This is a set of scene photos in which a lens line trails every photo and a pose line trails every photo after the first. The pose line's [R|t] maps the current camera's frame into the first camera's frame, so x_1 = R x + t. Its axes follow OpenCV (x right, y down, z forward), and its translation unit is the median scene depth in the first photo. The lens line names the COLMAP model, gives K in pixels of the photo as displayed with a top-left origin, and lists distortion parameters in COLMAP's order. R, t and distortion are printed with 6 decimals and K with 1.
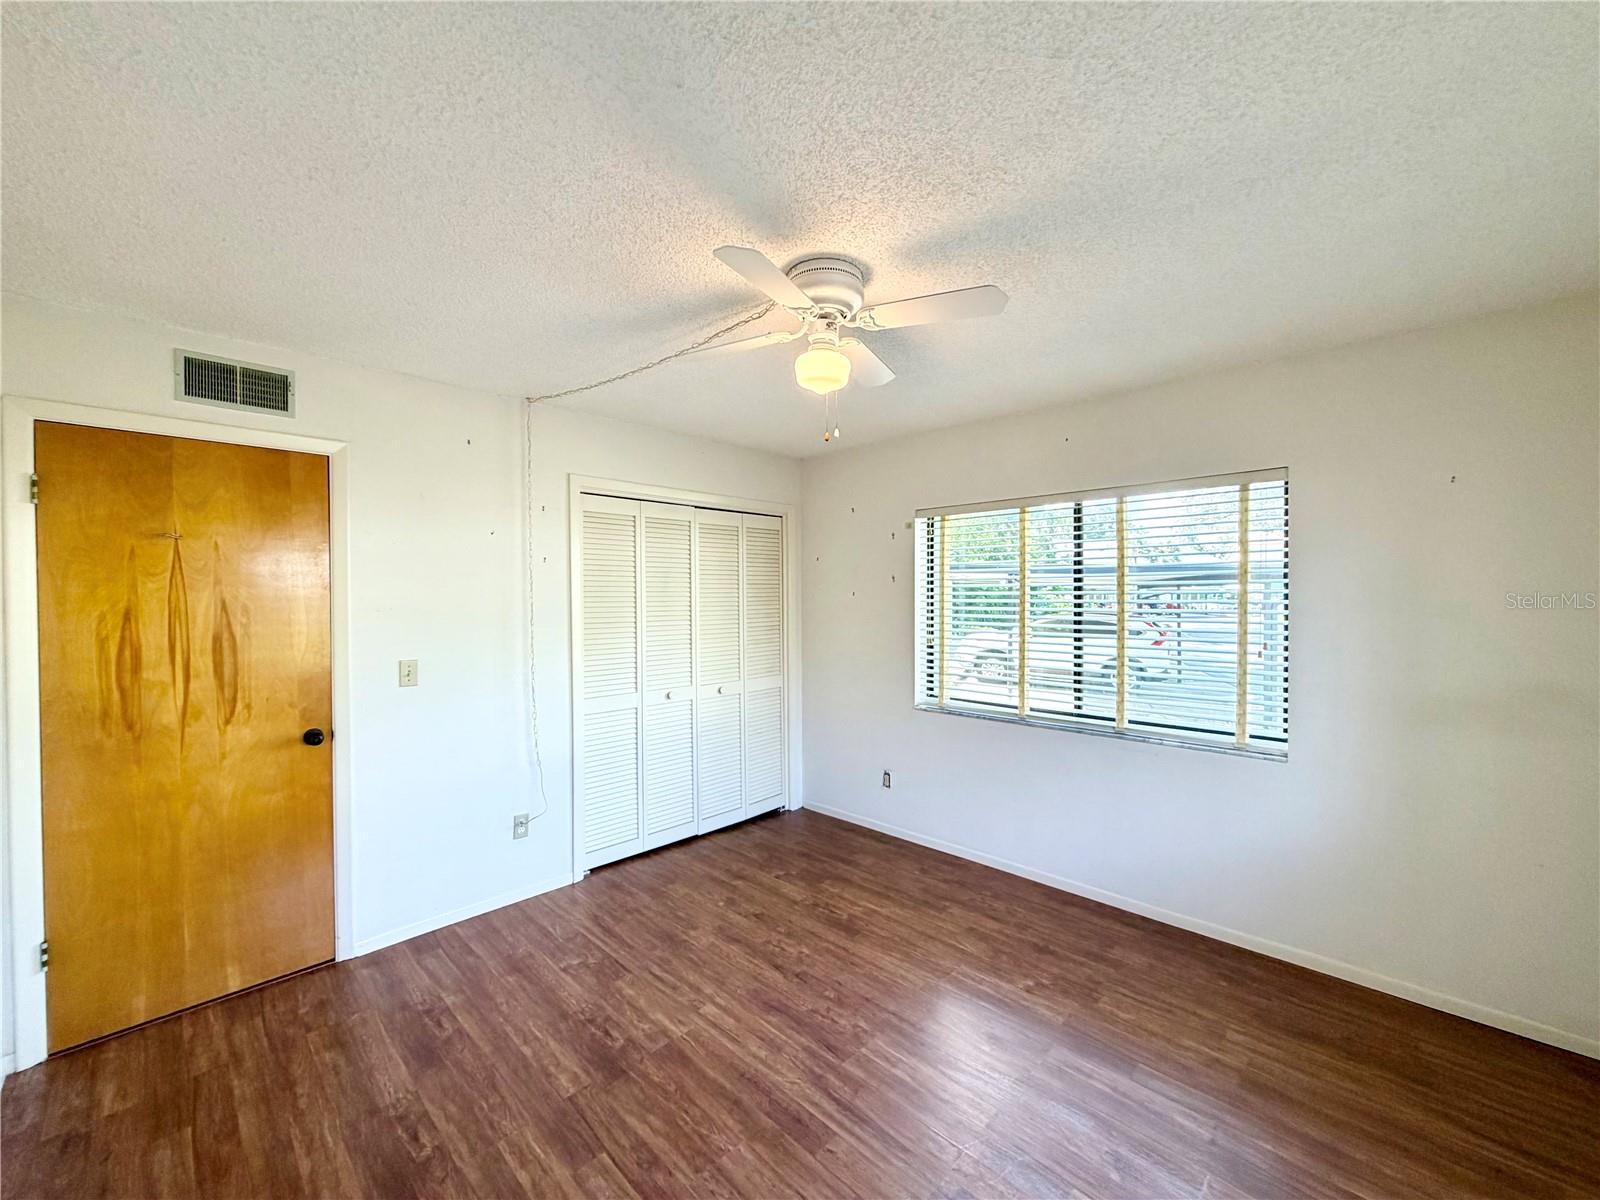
lens RADIAL K [[638.3, 0, 796.5], [0, 638.3, 601.1], [0, 0, 1]] dist [-0.000260, -0.000014]
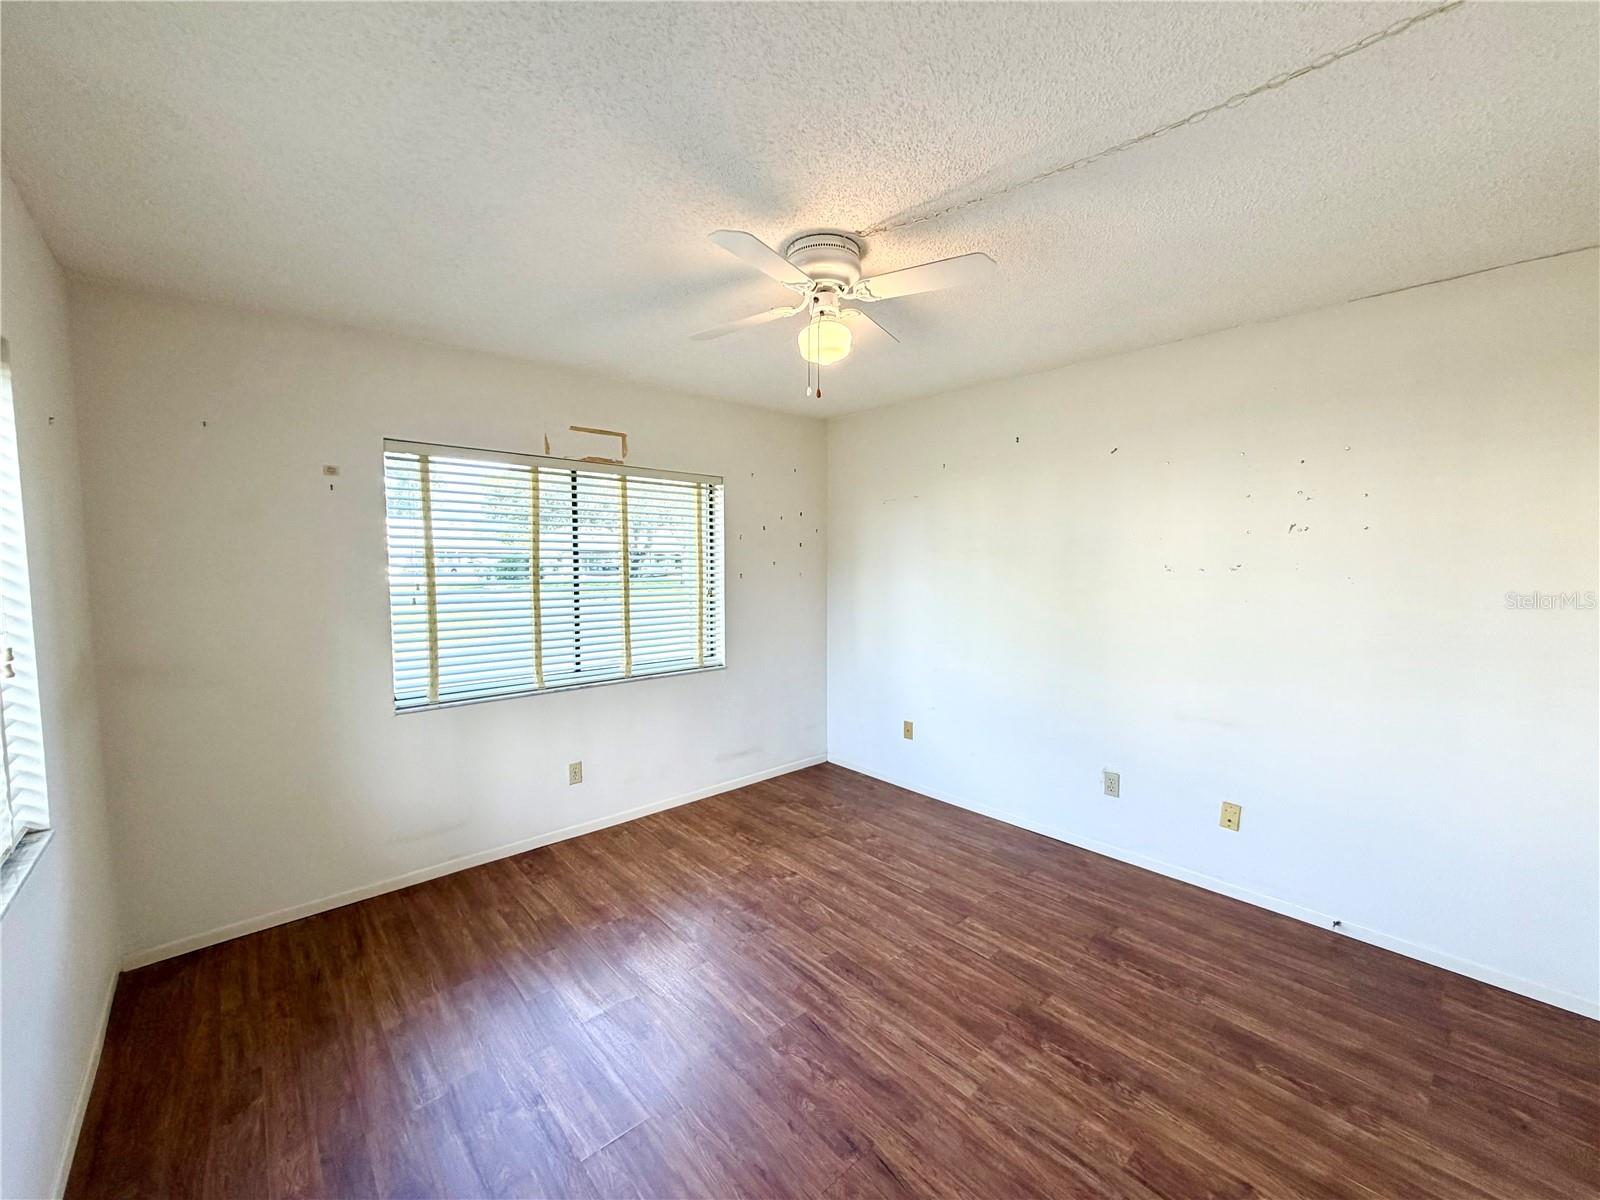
lens RADIAL K [[638.3, 0, 806.5], [0, 638.3, 603.9], [0, 0, 1]] dist [-0.000260, -0.000014]
pose [[-0.998620, 0.004901, 0.052287, 0.014708], [0.008862, 0.997084, 0.075792, -0.011897], [-0.051763, 0.076151, -0.995752, 1.940494]]
